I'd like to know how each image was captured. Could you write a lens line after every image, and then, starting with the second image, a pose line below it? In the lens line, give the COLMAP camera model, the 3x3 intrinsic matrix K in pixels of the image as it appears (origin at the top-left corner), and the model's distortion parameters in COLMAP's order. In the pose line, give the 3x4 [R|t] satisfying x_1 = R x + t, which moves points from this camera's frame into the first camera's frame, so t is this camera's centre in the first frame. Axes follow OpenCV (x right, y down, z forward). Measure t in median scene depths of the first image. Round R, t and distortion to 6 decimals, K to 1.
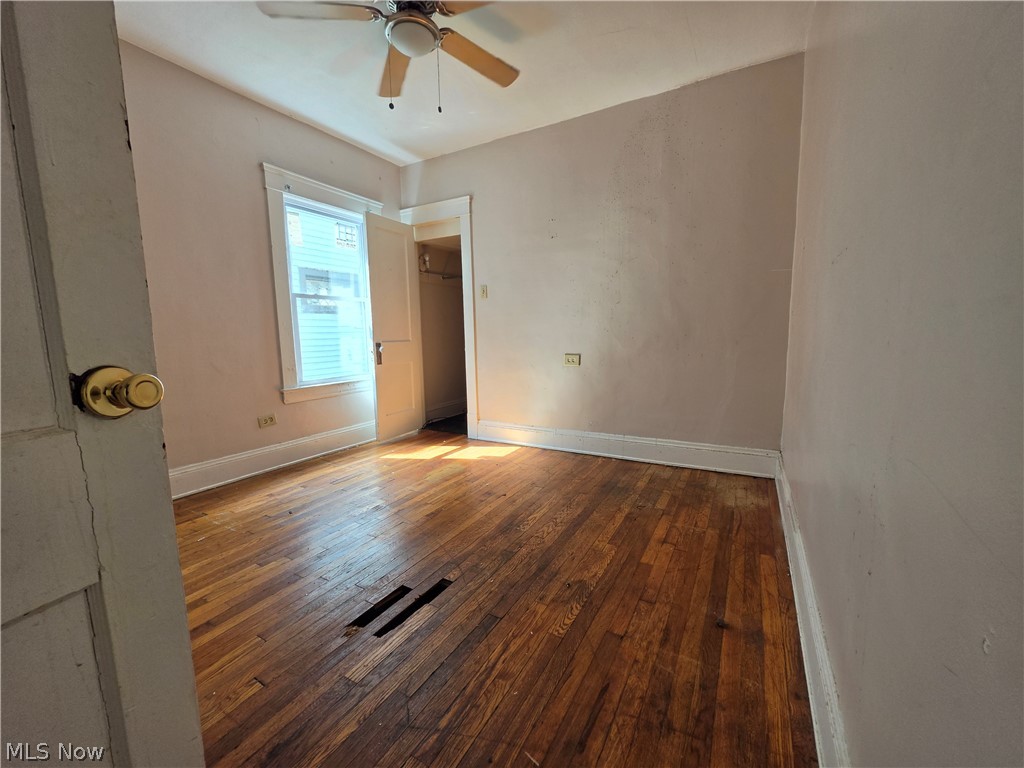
lens RADIAL K [[410.2, 0, 514.7], [0, 410.2, 383.2], [0, 0, 1]] dist [-0.002025, -0.000505]
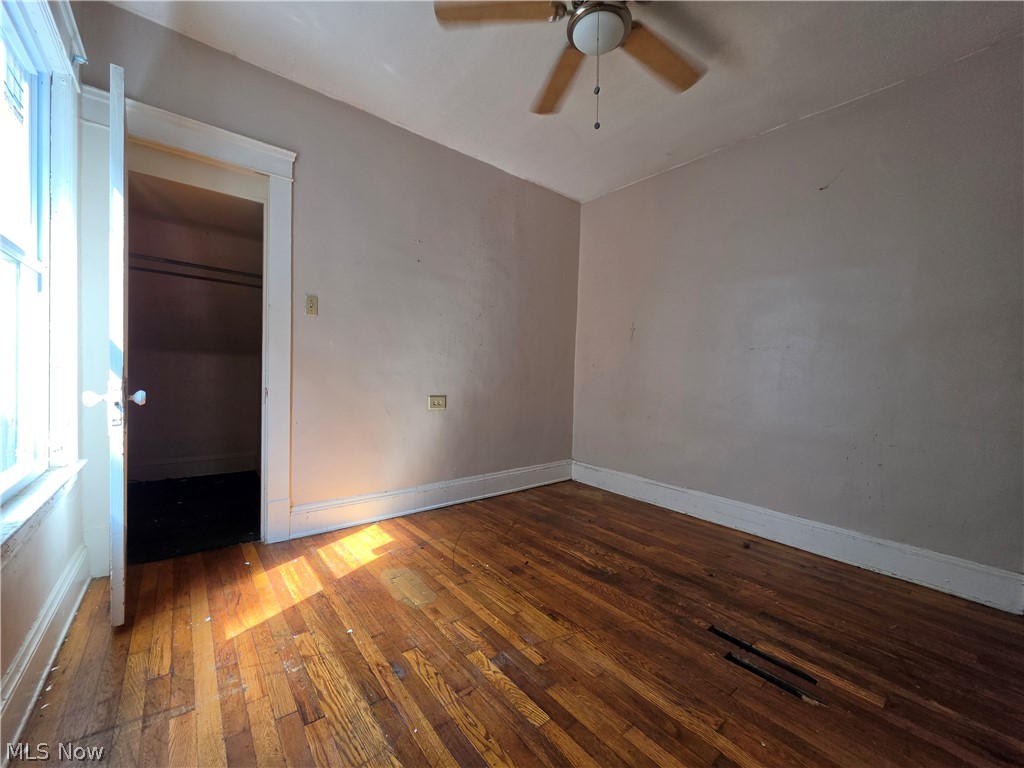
lens RADIAL K [[410.2, 0, 515.0], [0, 410.2, 383.9], [0, 0, 1]] dist [-0.002025, -0.000505]
pose [[0.355098, 0.002678, 0.934825, -0.684943], [0.083956, 0.995864, -0.034744, -0.056659], [-0.931051, 0.090822, 0.353404, 0.571532]]
